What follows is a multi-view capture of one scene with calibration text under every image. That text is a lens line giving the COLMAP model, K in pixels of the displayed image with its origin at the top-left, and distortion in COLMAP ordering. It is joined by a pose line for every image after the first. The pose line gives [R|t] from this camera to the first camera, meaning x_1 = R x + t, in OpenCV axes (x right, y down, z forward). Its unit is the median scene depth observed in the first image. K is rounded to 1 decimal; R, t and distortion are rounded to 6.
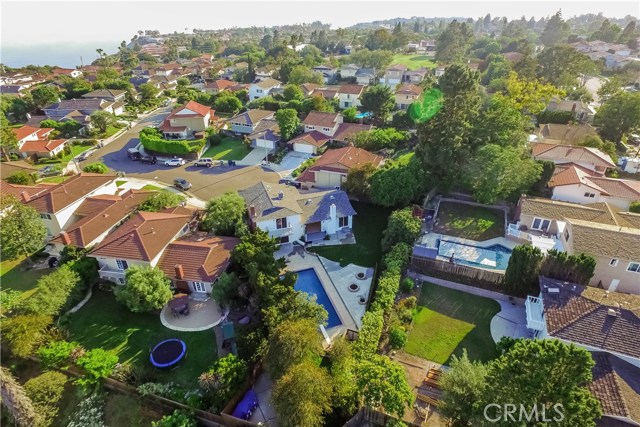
lens RADIAL K [[373.9, 0, 320.0], [0, 373.9, 213.5], [0, 0, 1]] dist [0.000280, 0.003508]
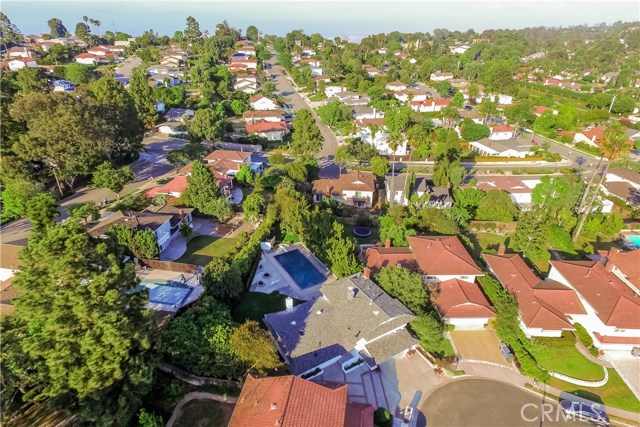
lens RADIAL K [[373.9, 0, 320.0], [0, 373.9, 213.5], [0, 0, 1]] dist [0.000280, 0.003508]
pose [[-0.979331, 0.086974, -0.182607, 0.072491], [-0.105514, 0.550556, 0.828103, -0.582627], [0.172559, 0.830255, -0.530000, 0.875907]]
